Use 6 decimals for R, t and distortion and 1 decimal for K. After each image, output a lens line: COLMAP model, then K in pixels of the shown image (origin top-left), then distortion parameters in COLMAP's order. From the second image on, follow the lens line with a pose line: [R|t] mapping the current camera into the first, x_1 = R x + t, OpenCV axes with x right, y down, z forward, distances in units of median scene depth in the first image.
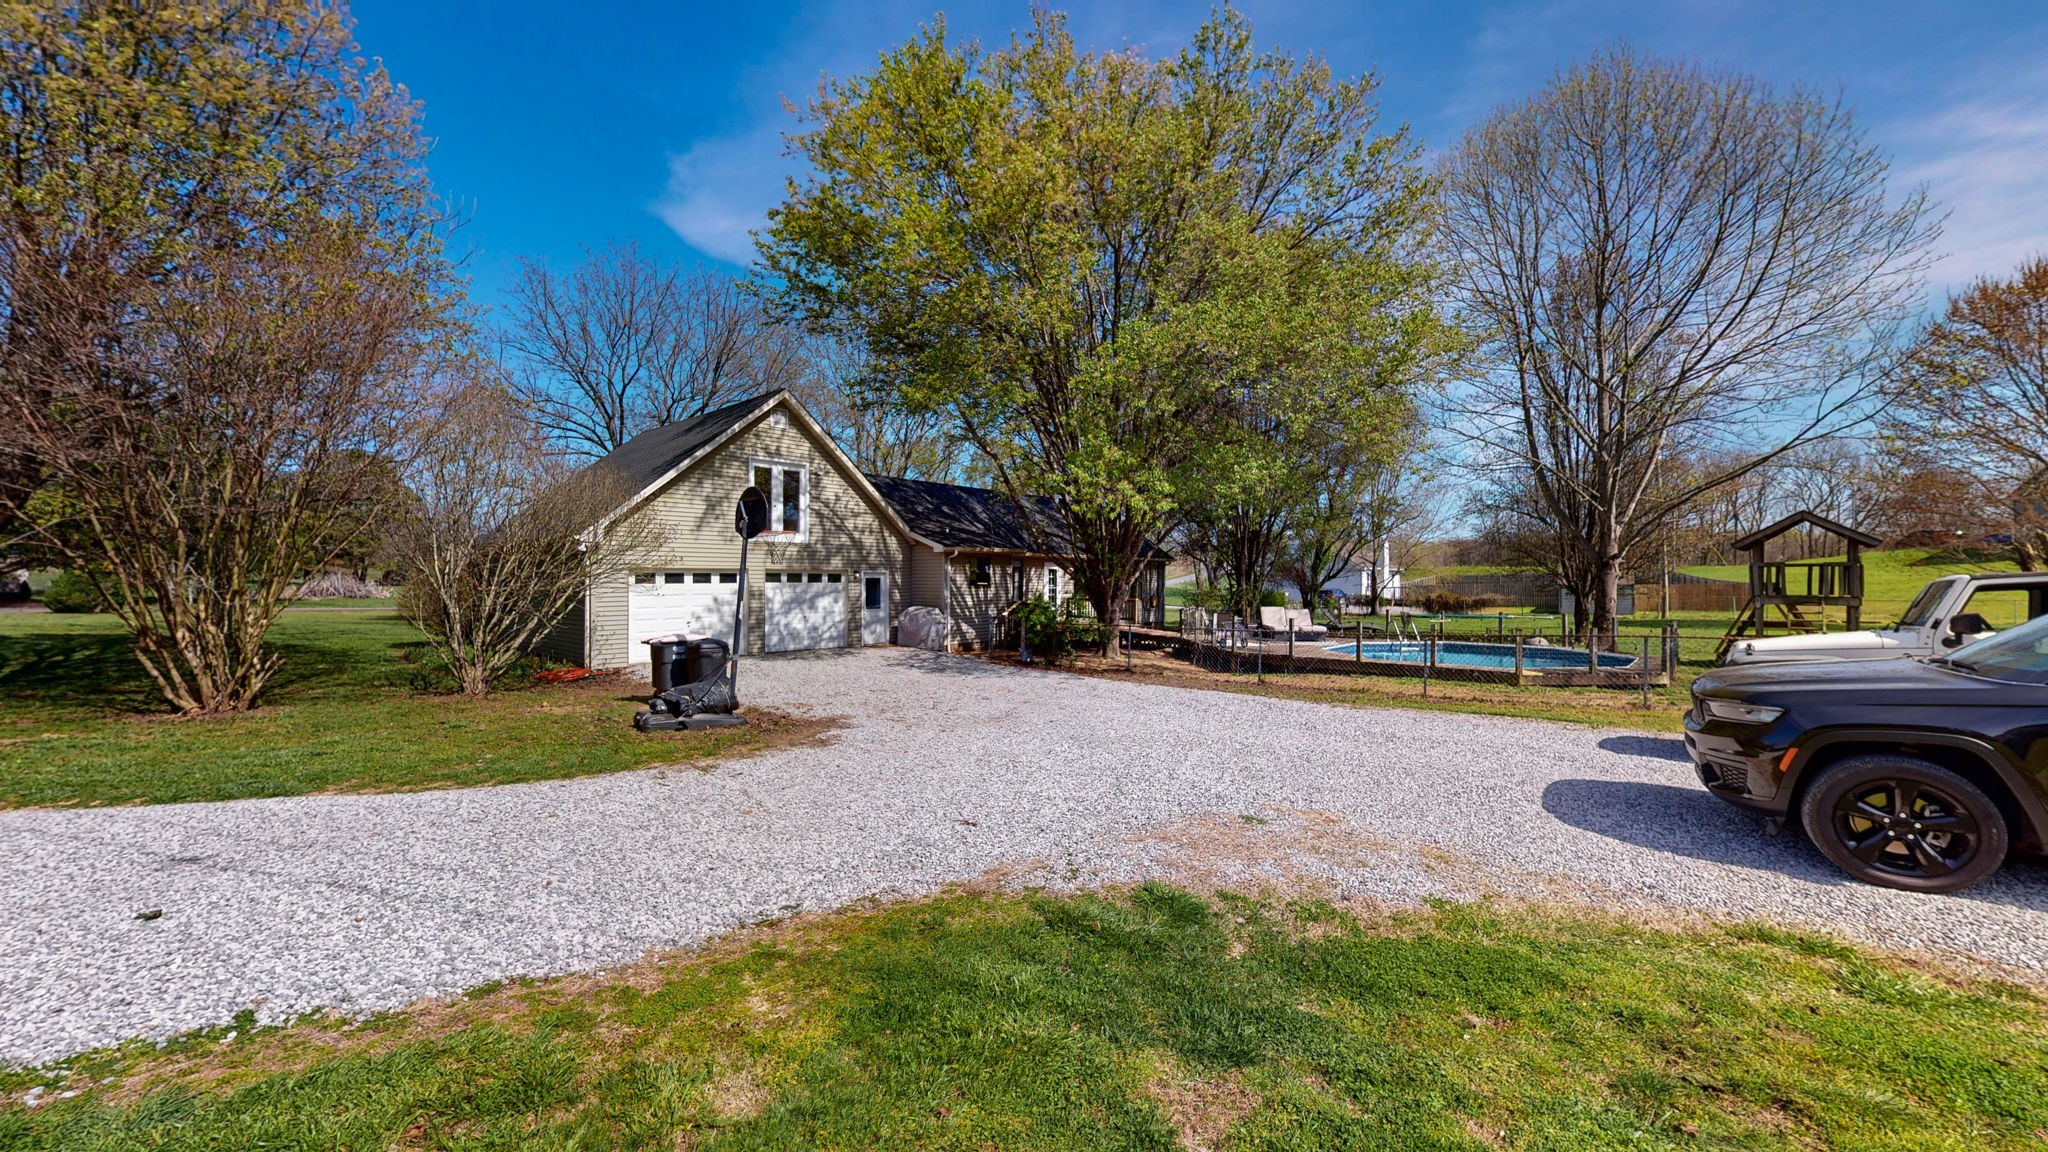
lens RADIAL K [[746.6, 0, 1023.1], [0, 746.6, 578.7], [0, 0, 1]] dist [-0.000235, -0.000037]
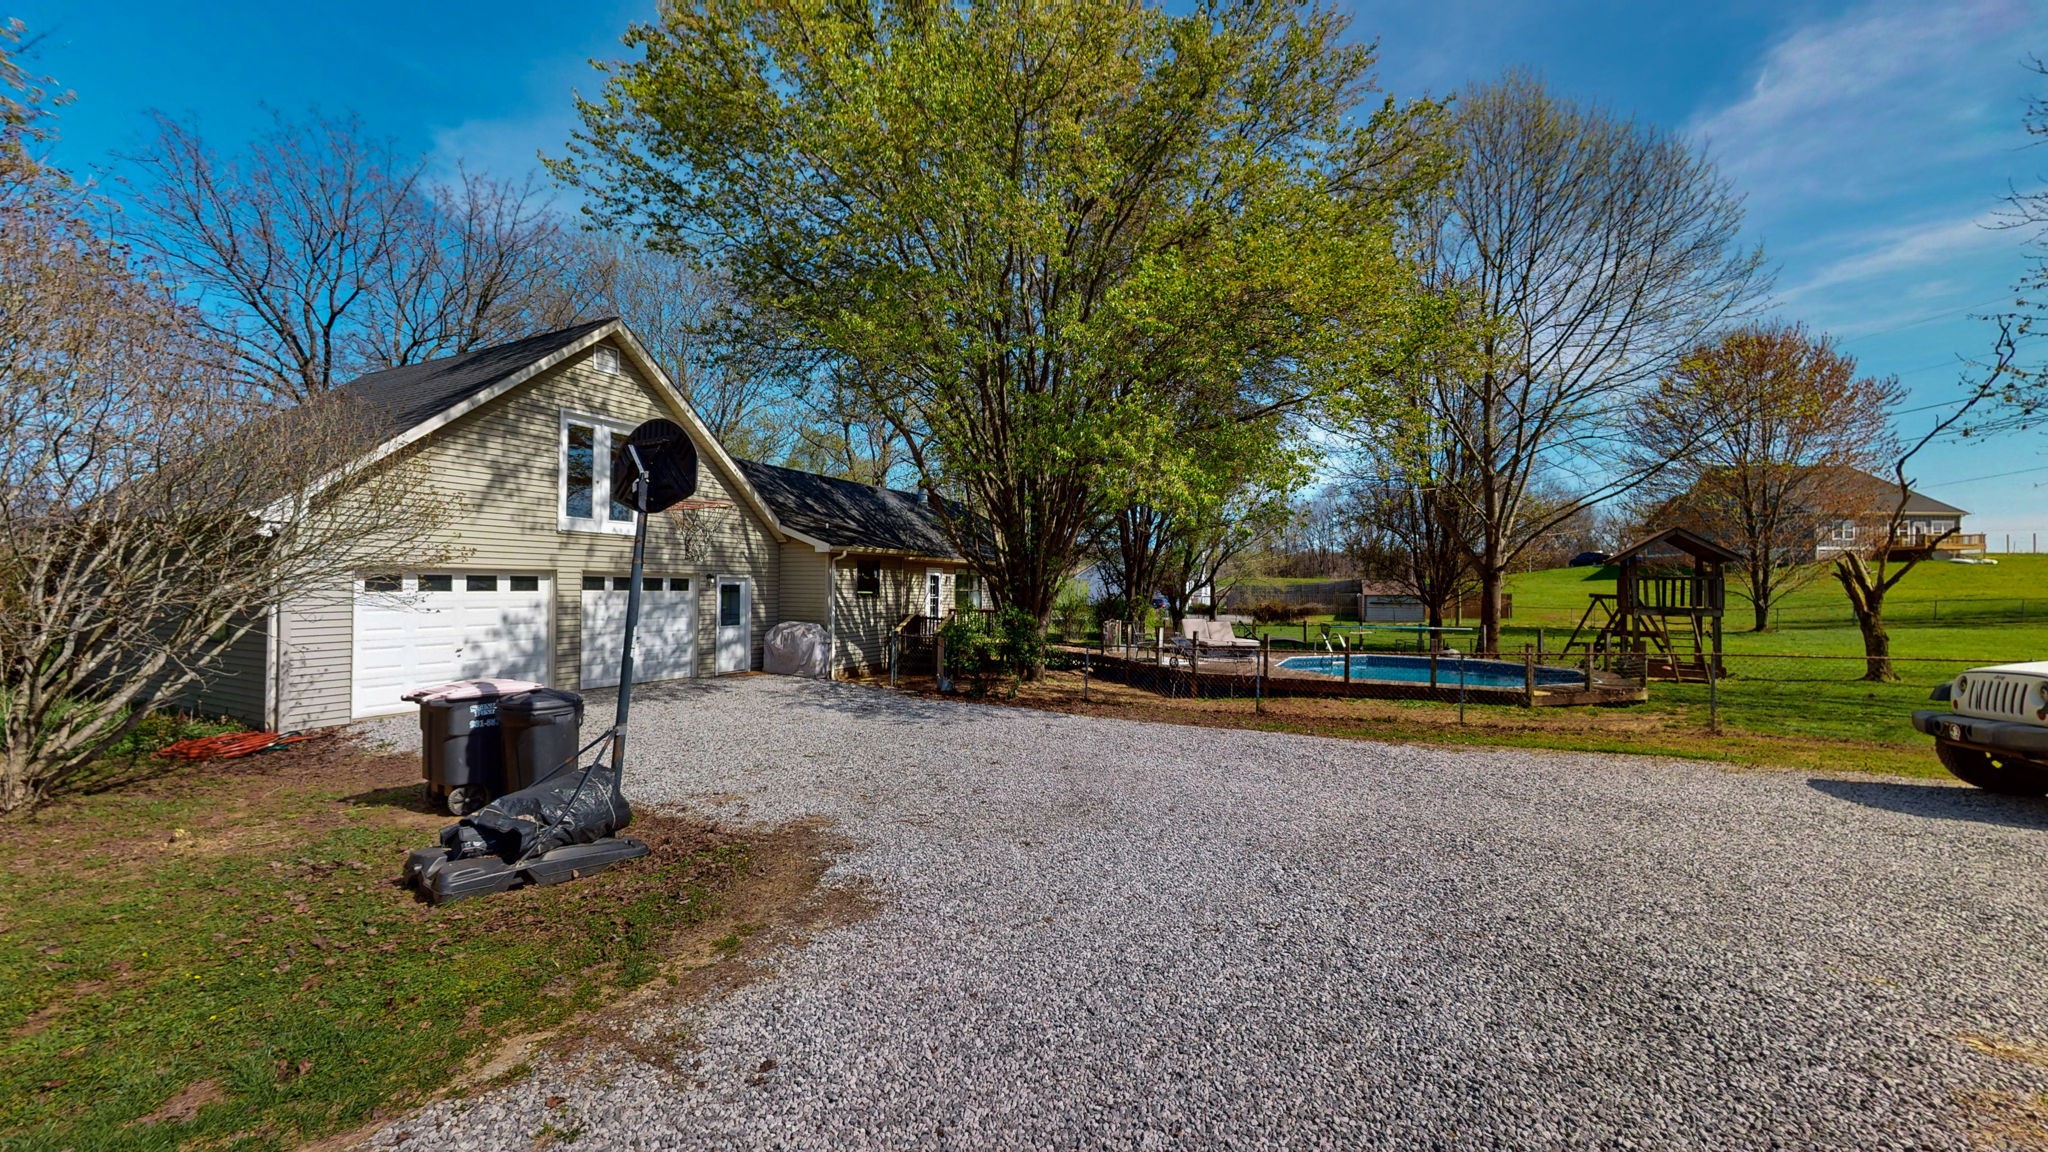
lens RADIAL K [[746.6, 0, 1023.1], [0, 746.6, 578.7], [0, 0, 1]] dist [-0.000235, -0.000037]
pose [[0.963558, 0.008714, 0.267358, -0.134195], [-0.005728, 0.999912, -0.011946, 0.000133], [-0.267439, 0.009979, 0.963523, 0.212860]]
